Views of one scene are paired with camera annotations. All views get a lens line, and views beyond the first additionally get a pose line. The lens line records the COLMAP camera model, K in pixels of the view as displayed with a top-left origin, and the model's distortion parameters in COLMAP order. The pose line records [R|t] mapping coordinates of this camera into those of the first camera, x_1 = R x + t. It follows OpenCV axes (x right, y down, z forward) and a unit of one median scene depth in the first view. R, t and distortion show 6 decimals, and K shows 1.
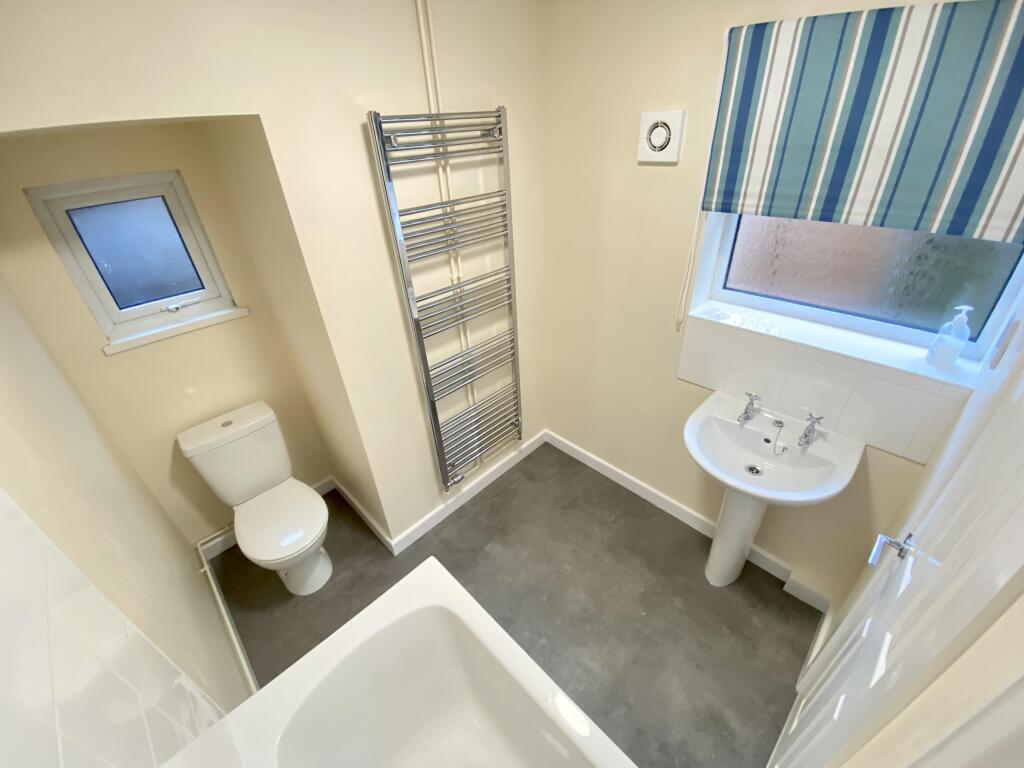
lens RADIAL K [[415.9, 0, 510.9], [0, 415.9, 383.2], [0, 0, 1]] dist [0.001817, -0.011200]
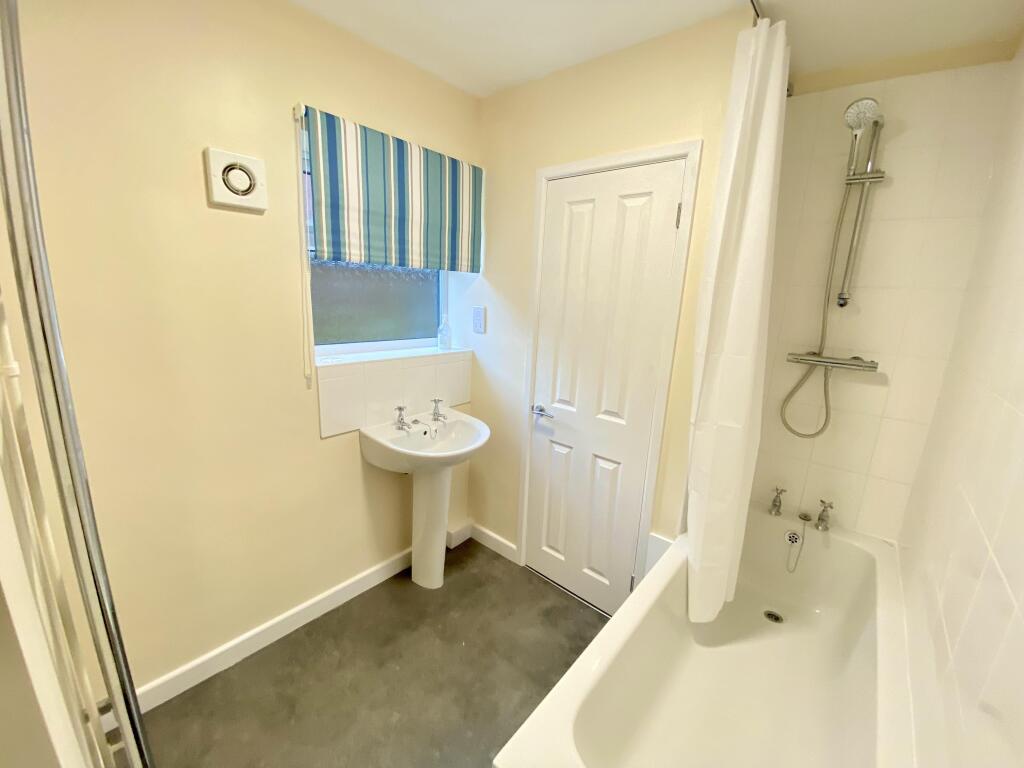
lens RADIAL K [[415.9, 0, 510.9], [0, 415.9, 383.2], [0, 0, 1]] dist [0.001817, -0.011200]
pose [[-0.105435, -0.160826, 0.981335, -0.634118], [0.492645, 0.848778, 0.192033, -0.105560], [-0.863820, 0.503696, -0.010261, 0.714759]]
